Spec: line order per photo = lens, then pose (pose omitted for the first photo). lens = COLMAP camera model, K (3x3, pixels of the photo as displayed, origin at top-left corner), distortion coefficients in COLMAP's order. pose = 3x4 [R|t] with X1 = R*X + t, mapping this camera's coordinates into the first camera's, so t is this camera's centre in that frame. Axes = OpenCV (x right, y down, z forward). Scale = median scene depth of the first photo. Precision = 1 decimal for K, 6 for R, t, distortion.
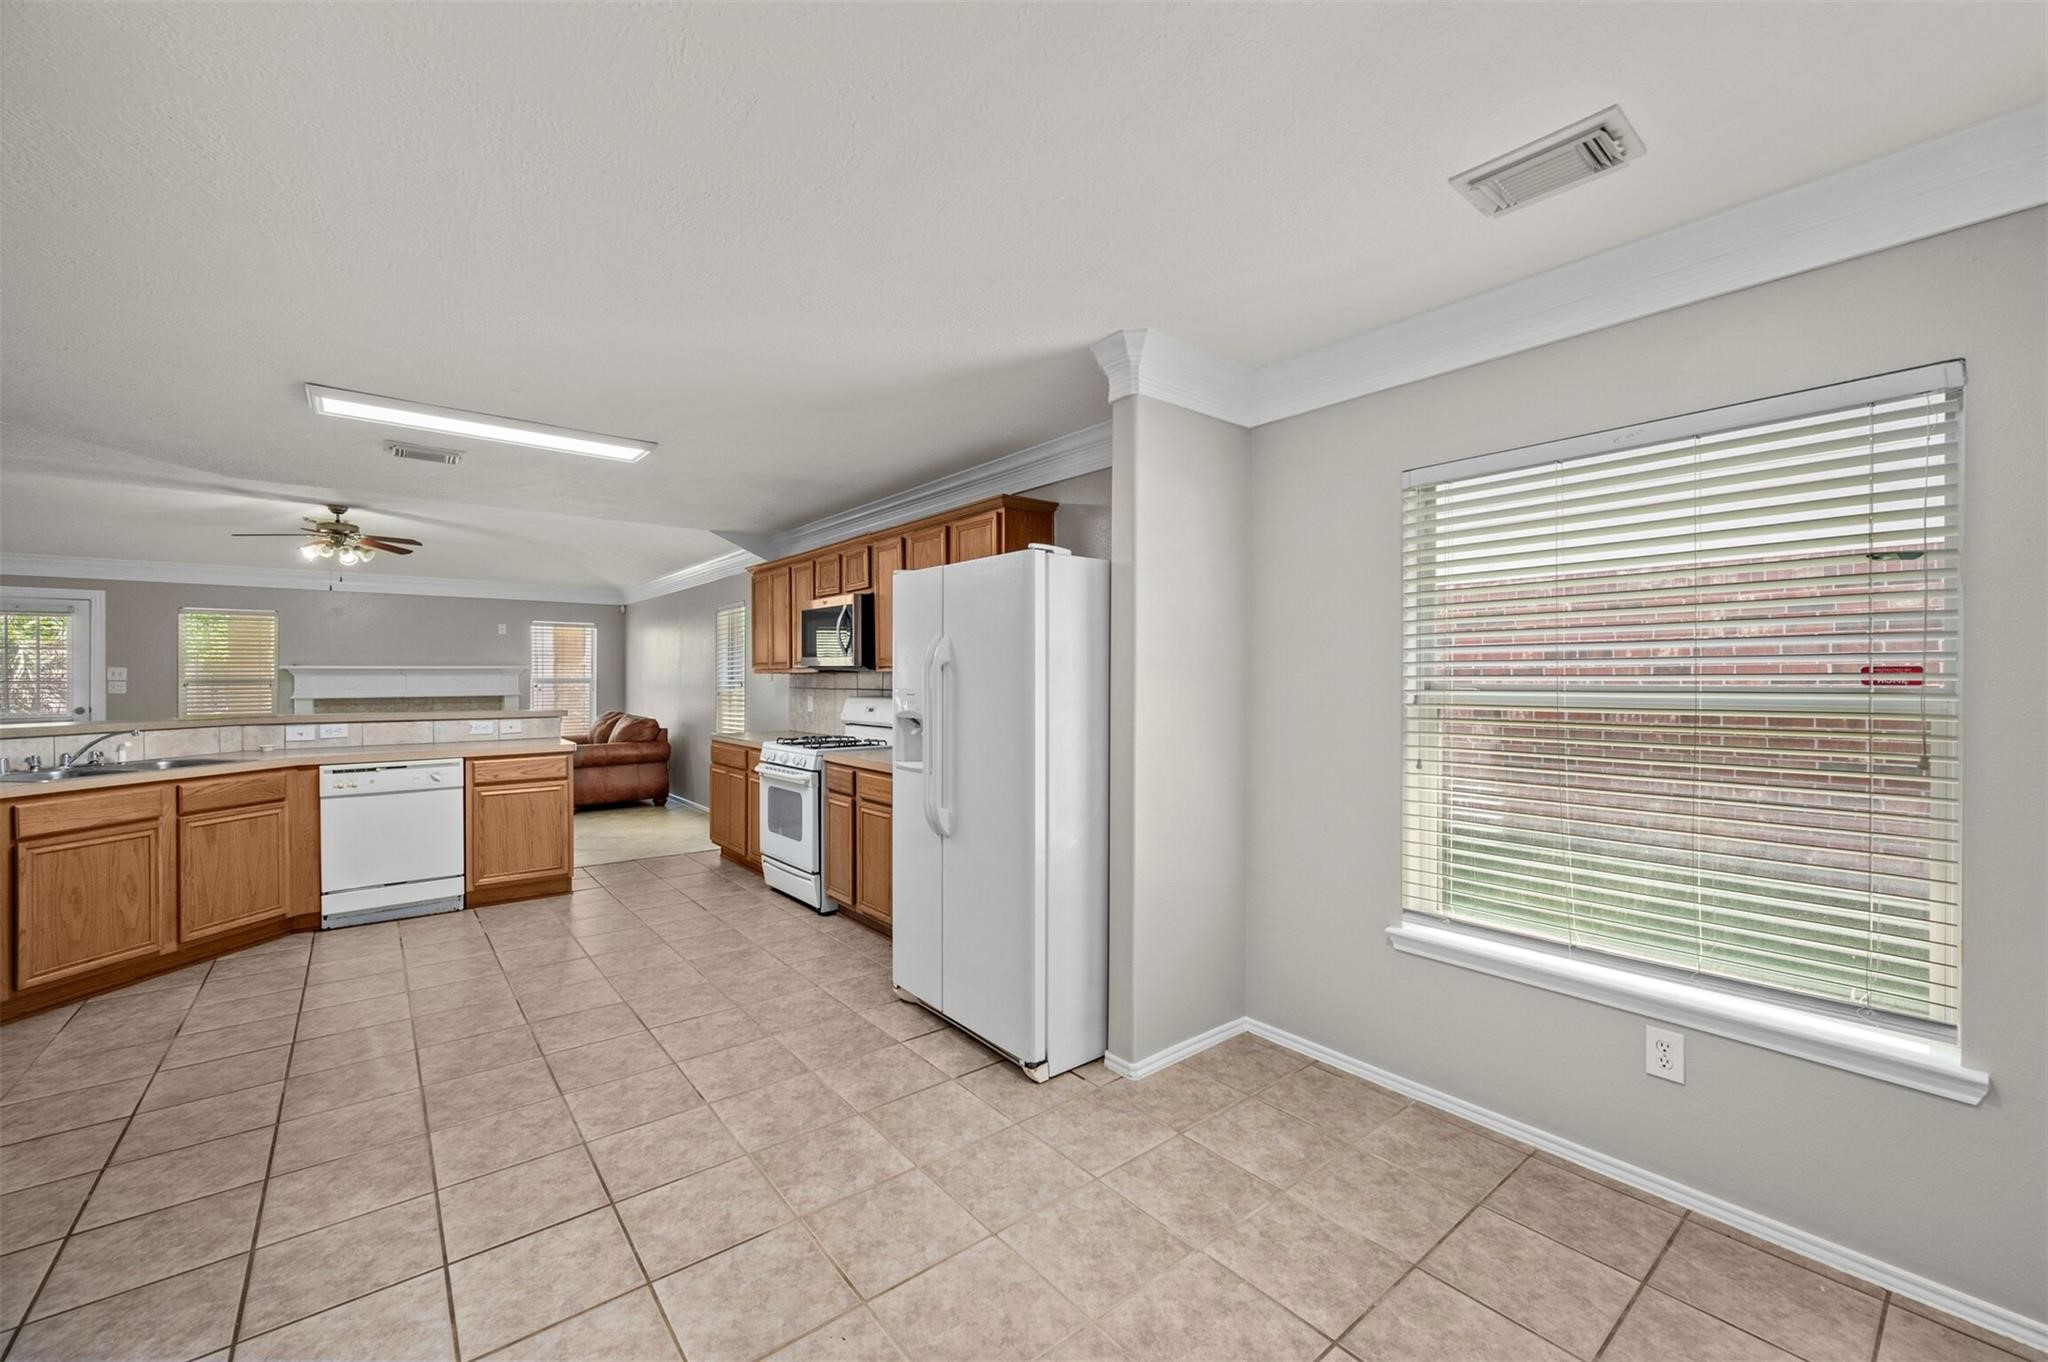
lens RADIAL K [[811.2, 0, 1022.2], [0, 811.2, 678.8], [0, 0, 1]] dist [0.002093, 0.000249]
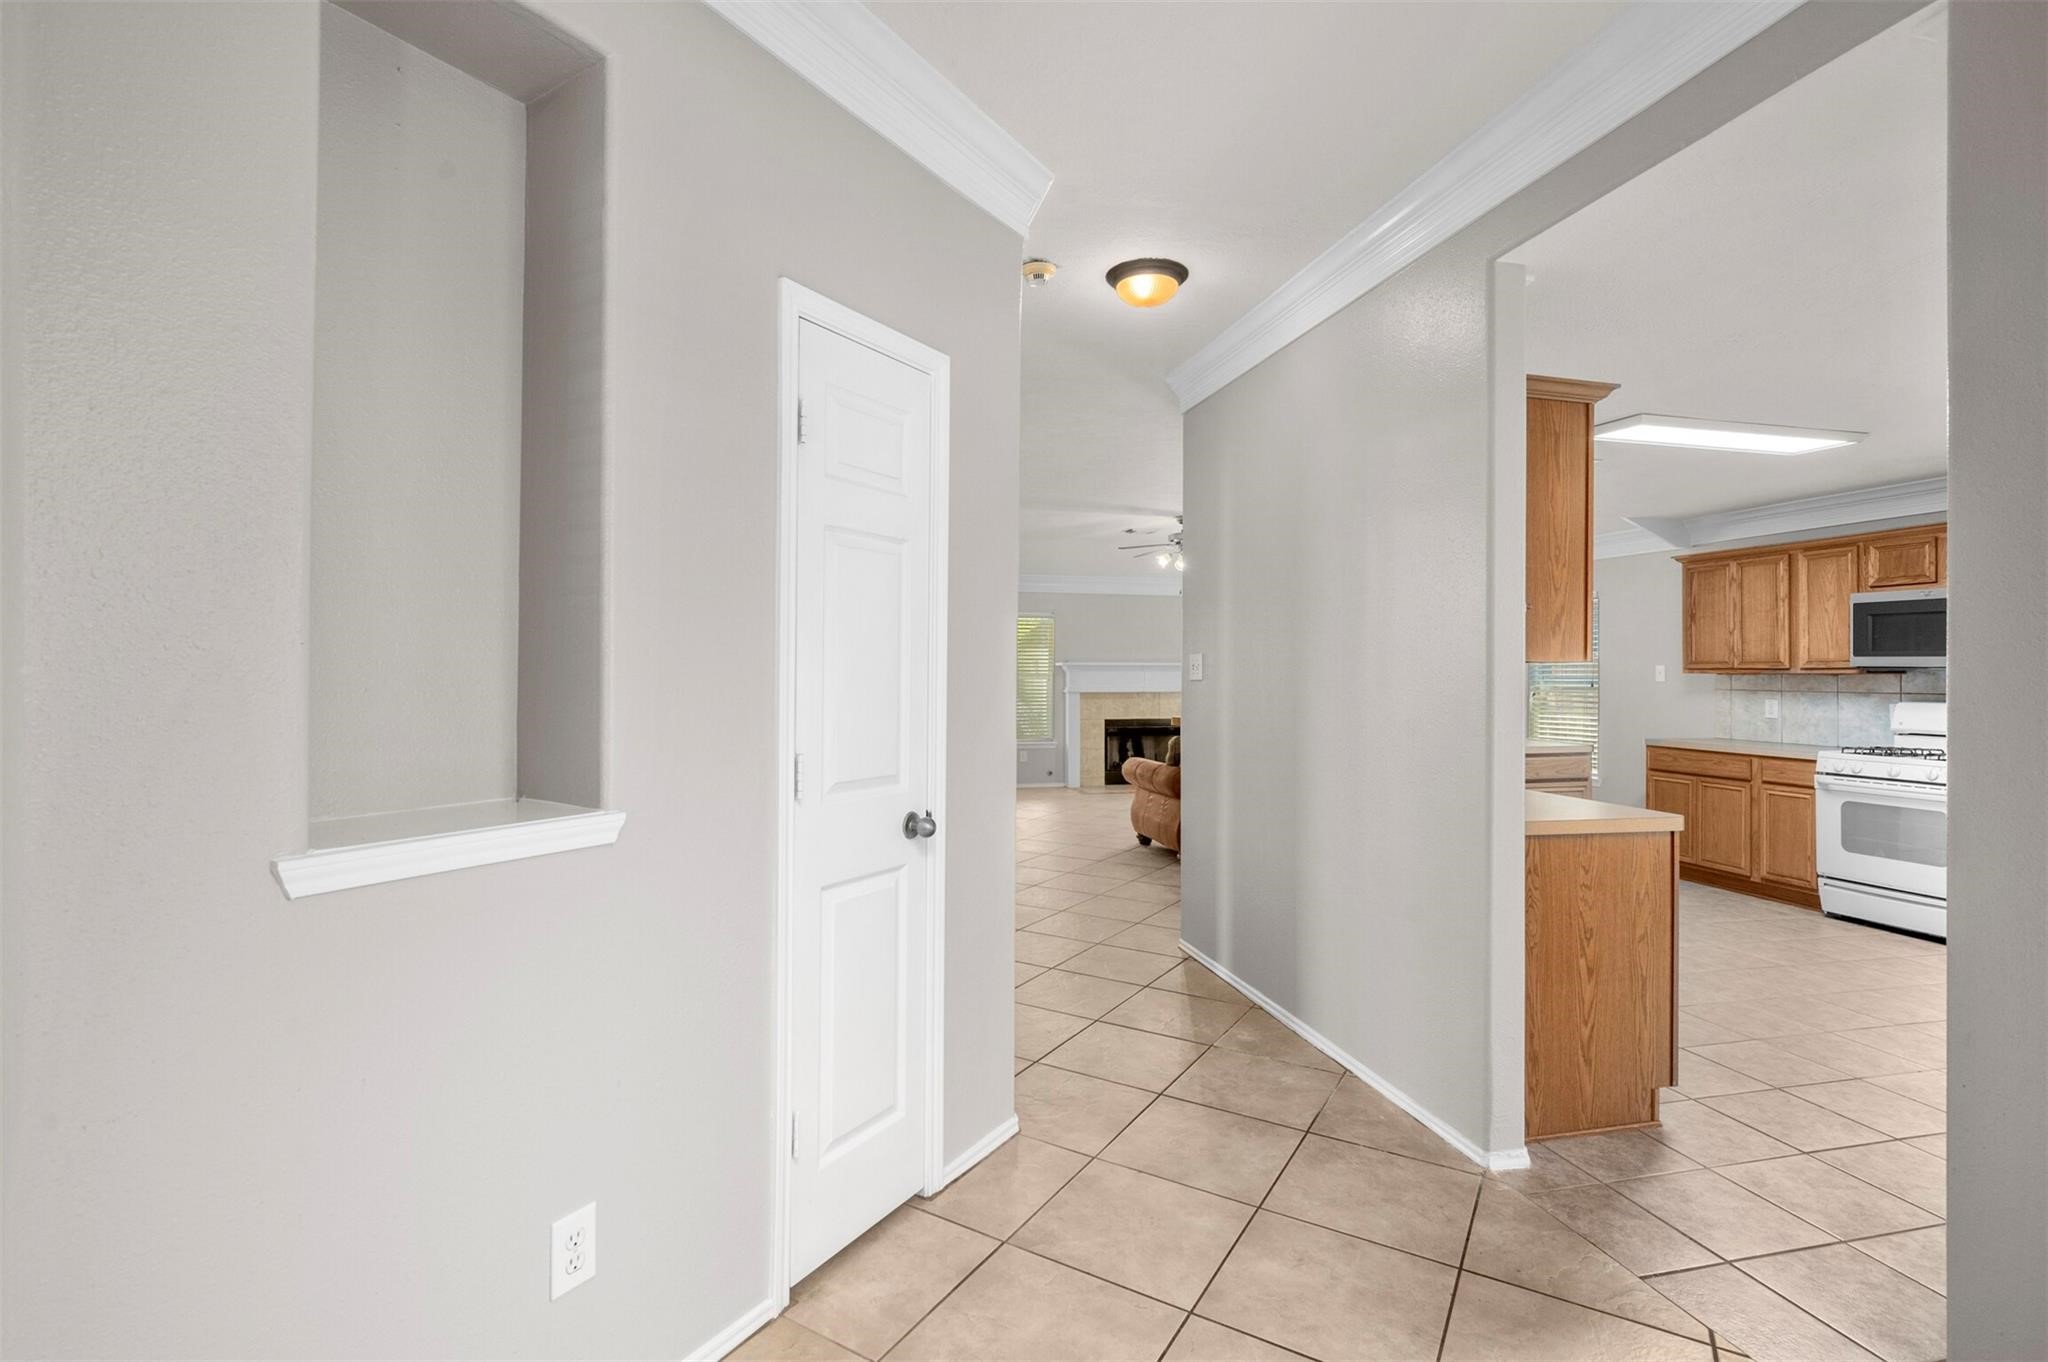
lens RADIAL K [[943.2, 0, 1018.7], [0, 943.2, 679.6], [0, 0, 1]] dist [0.000164, -0.000033]
pose [[0.906798, 0.010637, -0.421430, -1.068077], [-0.008301, 0.999938, 0.007378, -0.002845], [0.421483, -0.003192, 0.906831, -0.500439]]
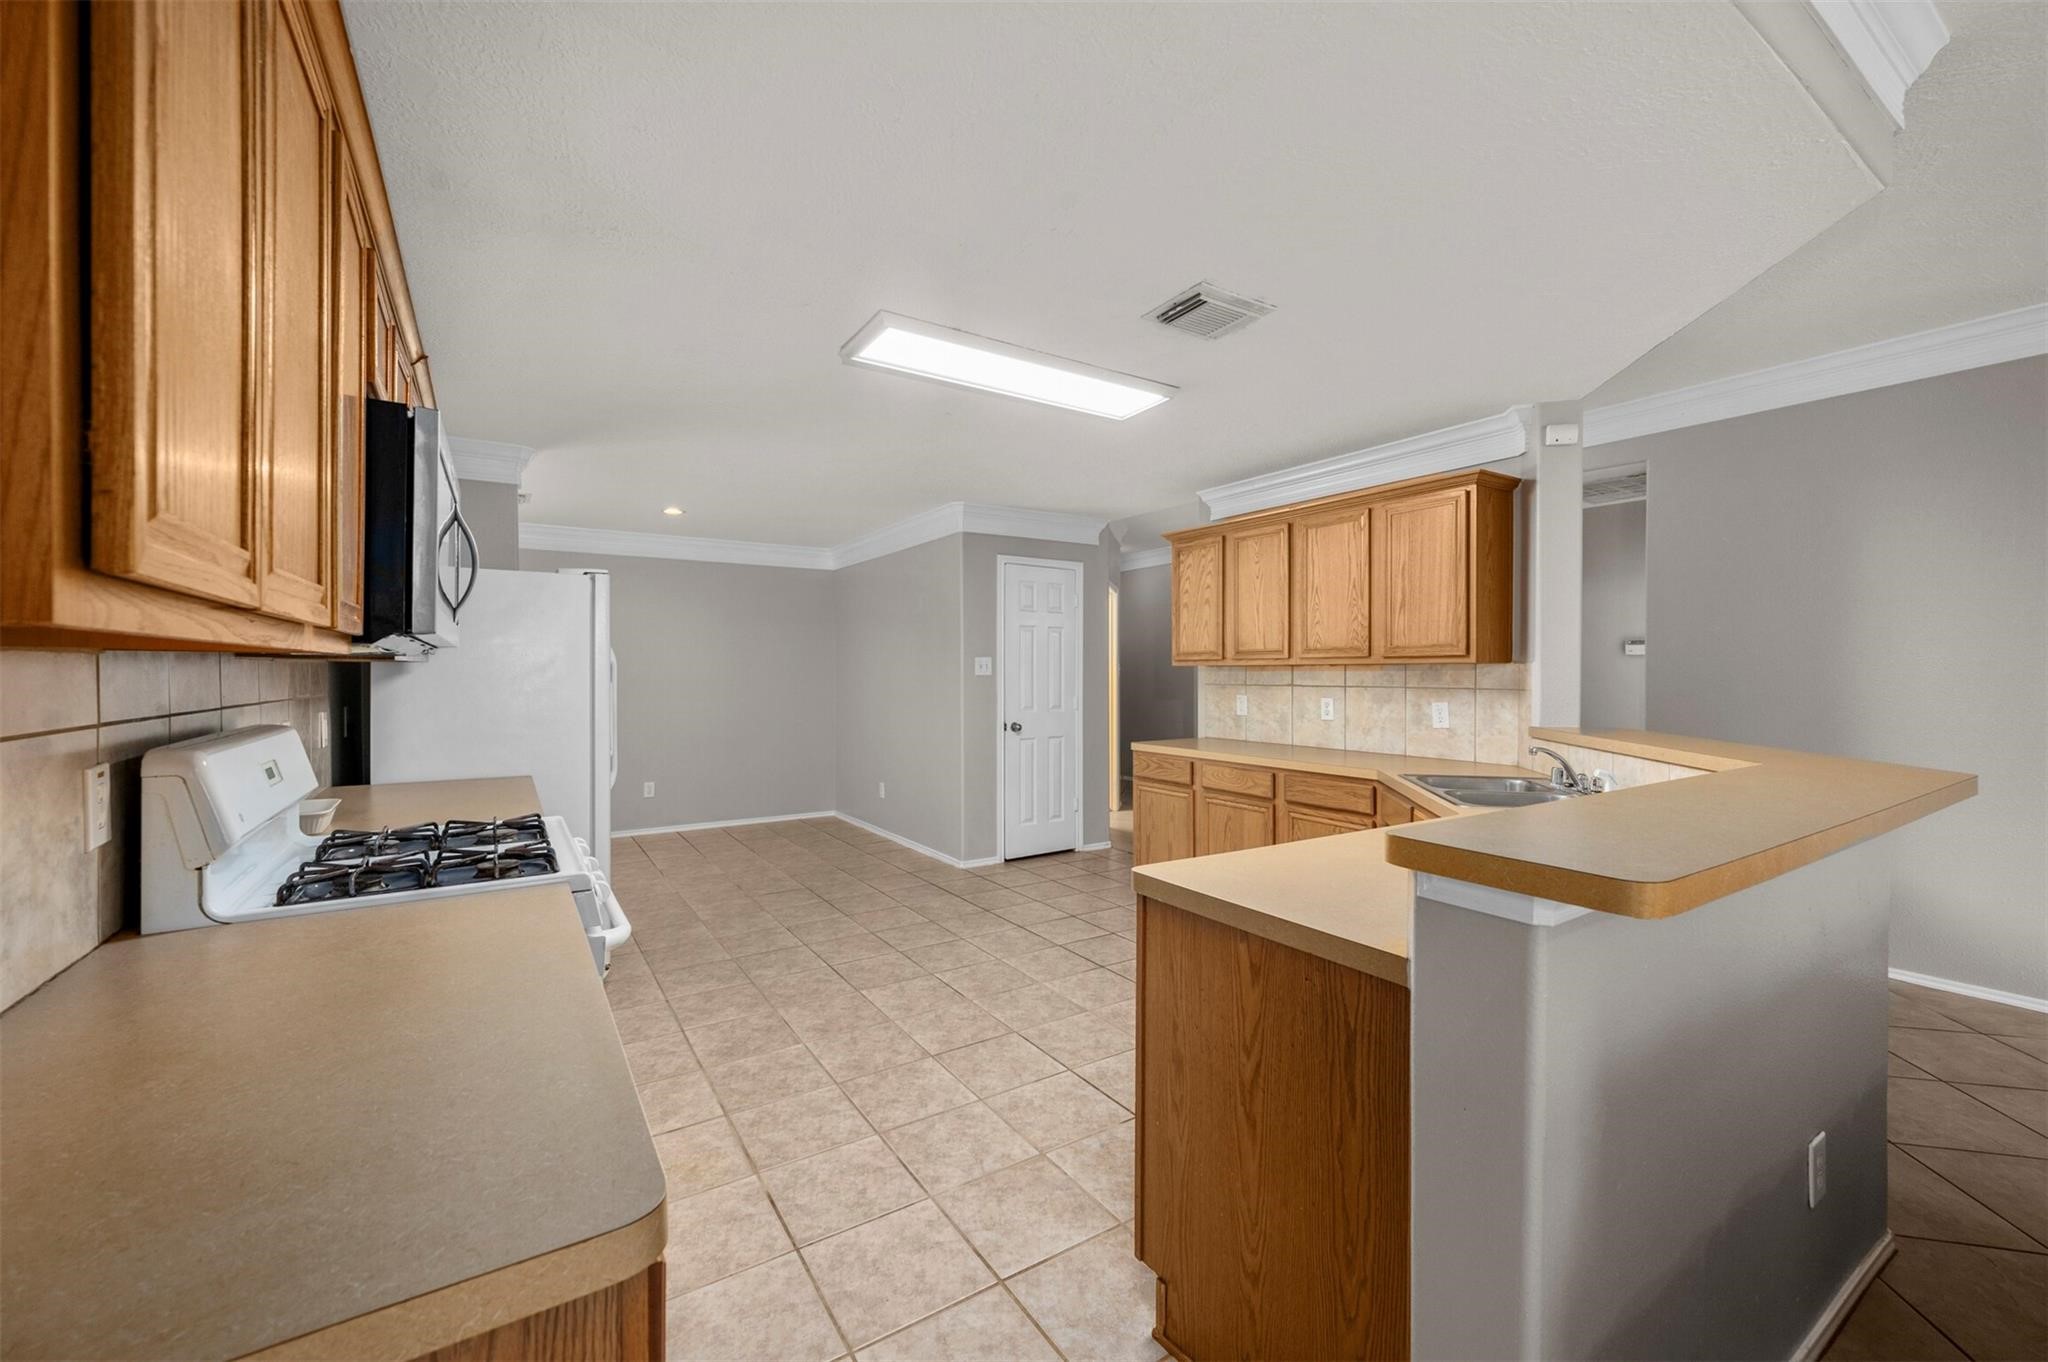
lens RADIAL K [[811.2, 0, 1022.1], [0, 811.2, 671.8], [0, 0, 1]] dist [0.002093, 0.000249]
pose [[-0.994619, 0.003666, 0.103532, -0.825885], [0.003826, 0.999992, 0.001345, -0.003797], [-0.103526, 0.001733, -0.994625, 2.052858]]
